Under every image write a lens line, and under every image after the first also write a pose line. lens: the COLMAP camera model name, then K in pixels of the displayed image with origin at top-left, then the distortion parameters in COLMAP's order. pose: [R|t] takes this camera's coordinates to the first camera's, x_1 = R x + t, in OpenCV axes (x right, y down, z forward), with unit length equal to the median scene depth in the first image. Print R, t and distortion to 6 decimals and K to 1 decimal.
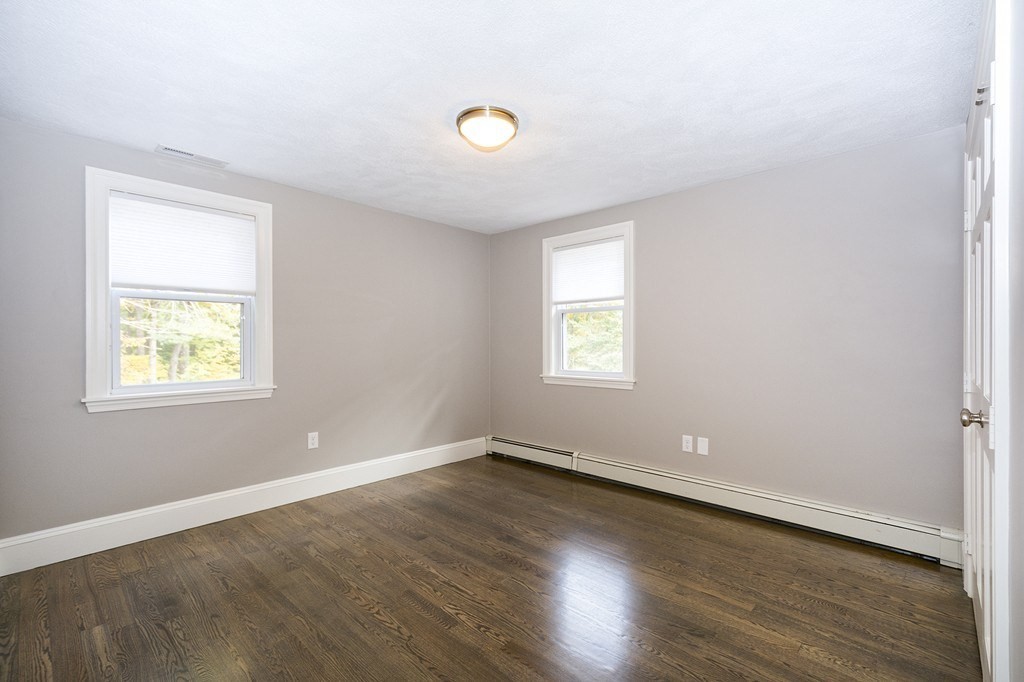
lens RADIAL K [[452.1, 0, 515.6], [0, 452.1, 342.6], [0, 0, 1]] dist [0.005899, -0.000021]
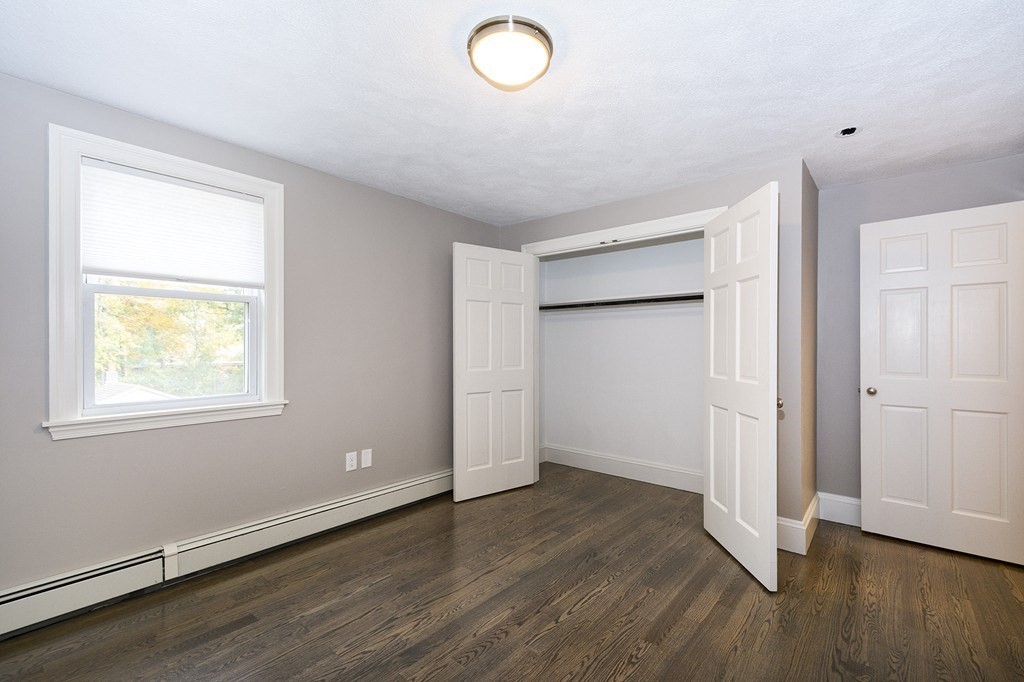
lens RADIAL K [[464.6, 0, 510.5], [0, 464.6, 344.0], [0, 0, 1]] dist [0.002878, 0.000606]
pose [[-0.068291, 0.010393, 0.997611, -0.587607], [0.003500, 0.999942, -0.010177, -0.000664], [-0.997659, 0.002796, -0.068323, 0.767886]]
